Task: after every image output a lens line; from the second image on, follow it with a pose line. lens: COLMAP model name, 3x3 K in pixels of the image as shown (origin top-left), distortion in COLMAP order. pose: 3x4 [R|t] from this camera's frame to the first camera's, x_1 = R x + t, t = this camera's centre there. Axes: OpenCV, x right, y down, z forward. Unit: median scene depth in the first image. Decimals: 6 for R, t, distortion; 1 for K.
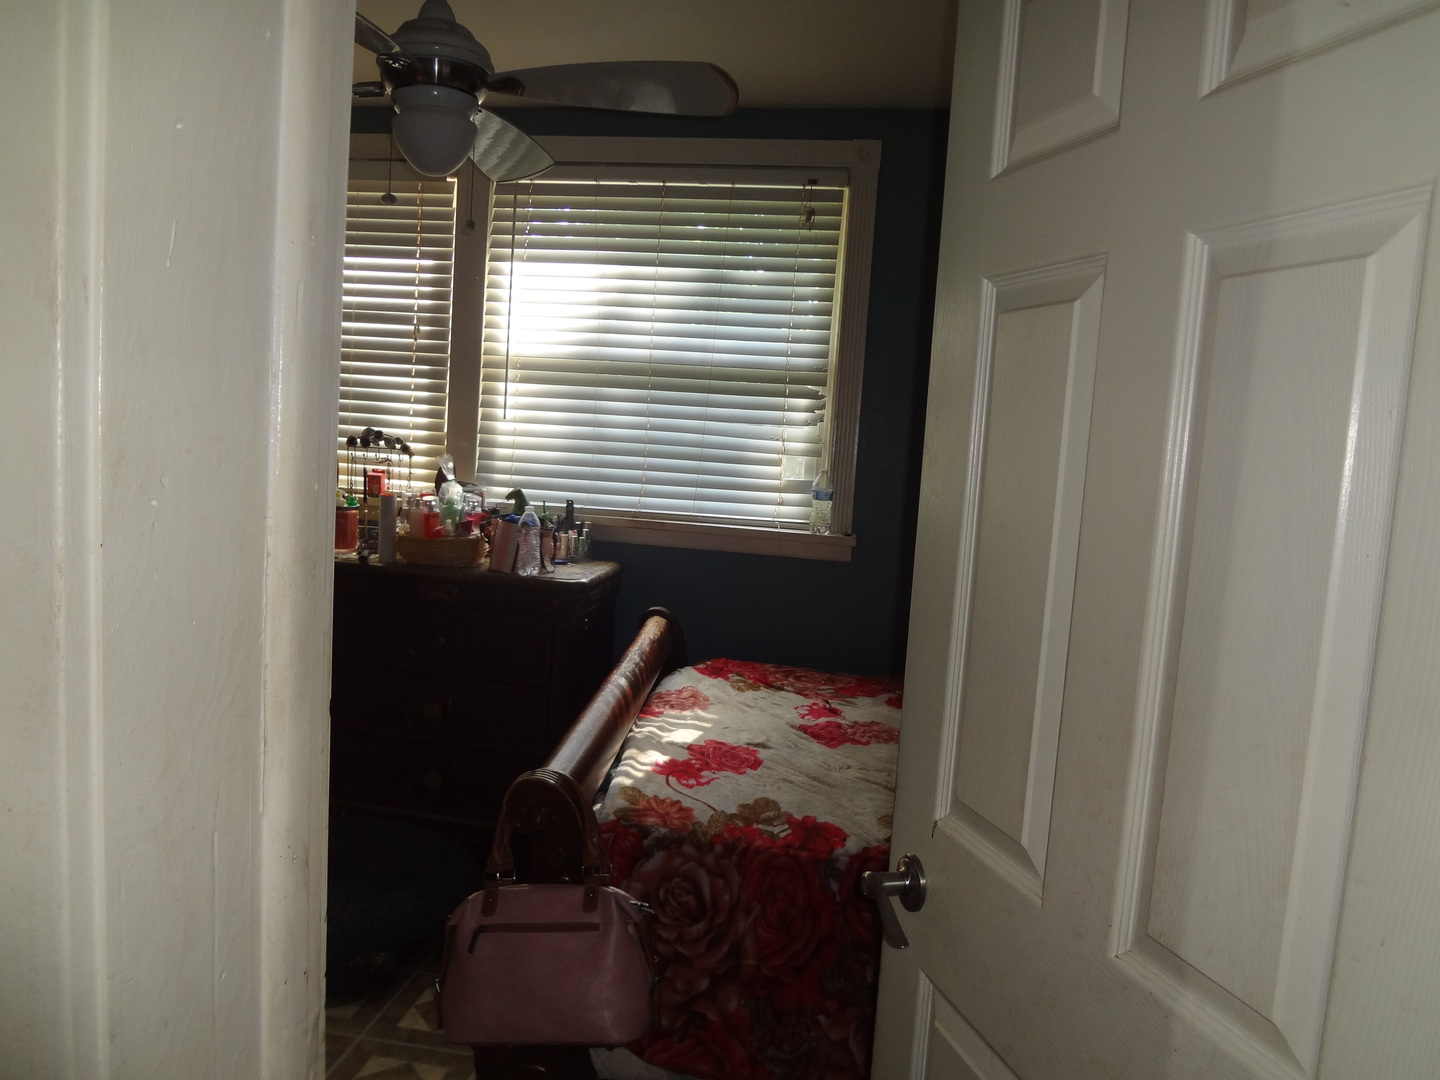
lens RADIAL K [[1070.4, 0, 712.2], [0, 1070.4, 539.3], [0, 0, 1]] dist [-0.041025, 0.008589]
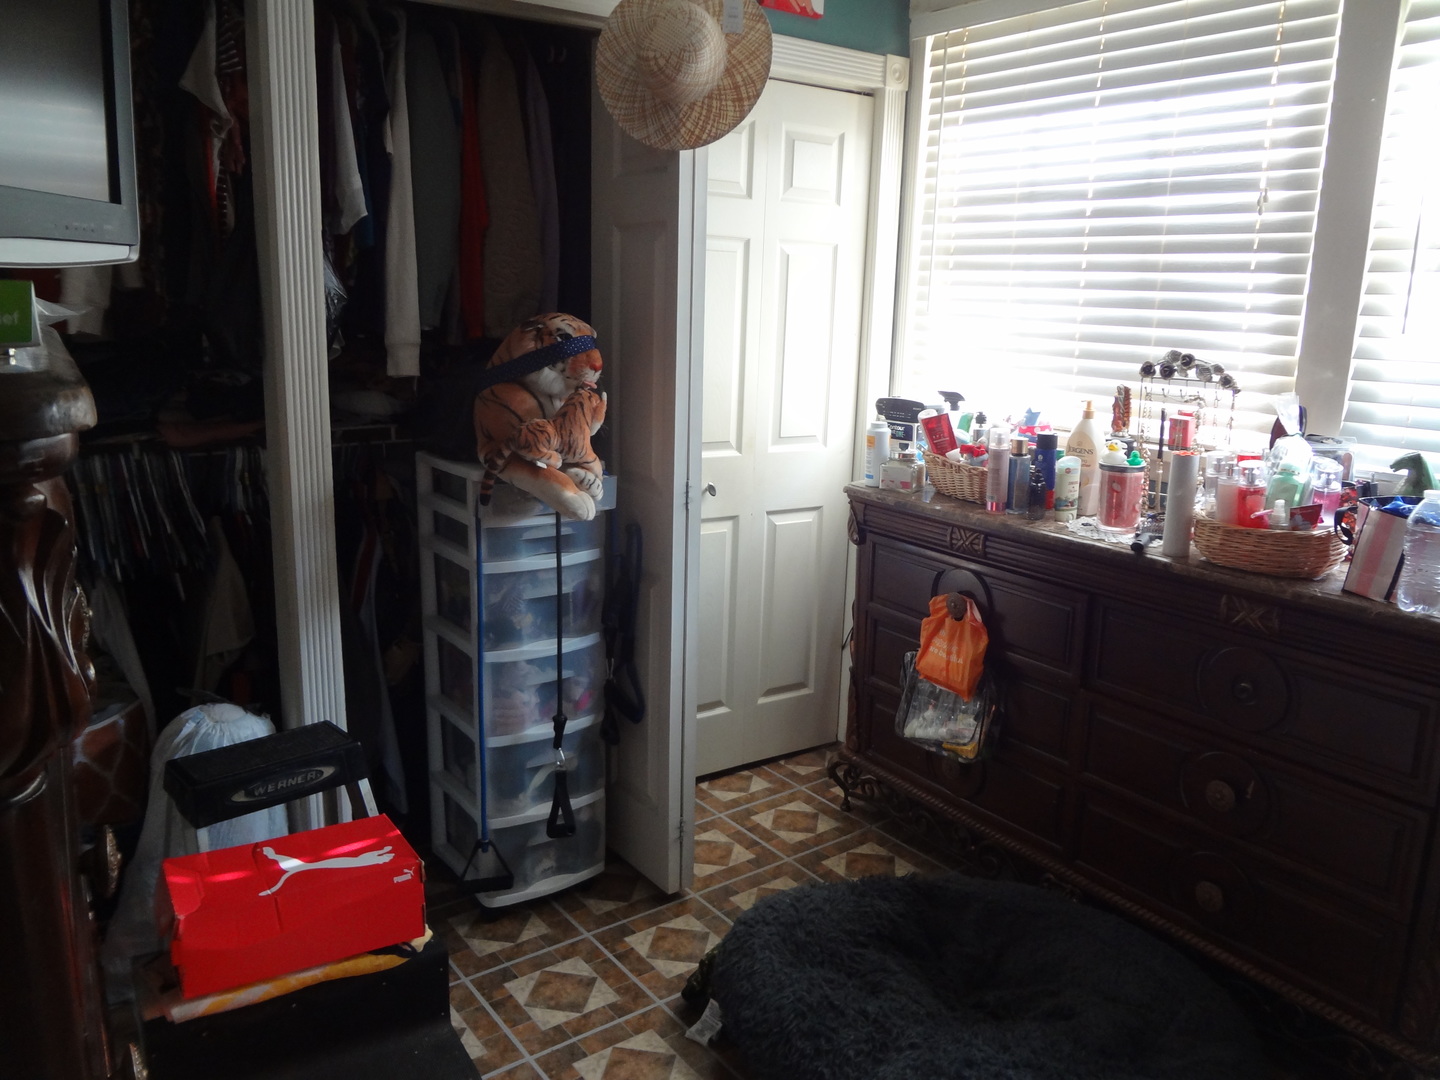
lens RADIAL K [[1070.4, 0, 709.1], [0, 1070.4, 526.9], [0, 0, 1]] dist [-0.041025, 0.008589]
pose [[0.713833, 0.103209, -0.692669, -0.054015], [-0.057412, 0.994376, 0.088998, -0.036798], [0.697958, -0.023762, 0.715744, 0.314490]]
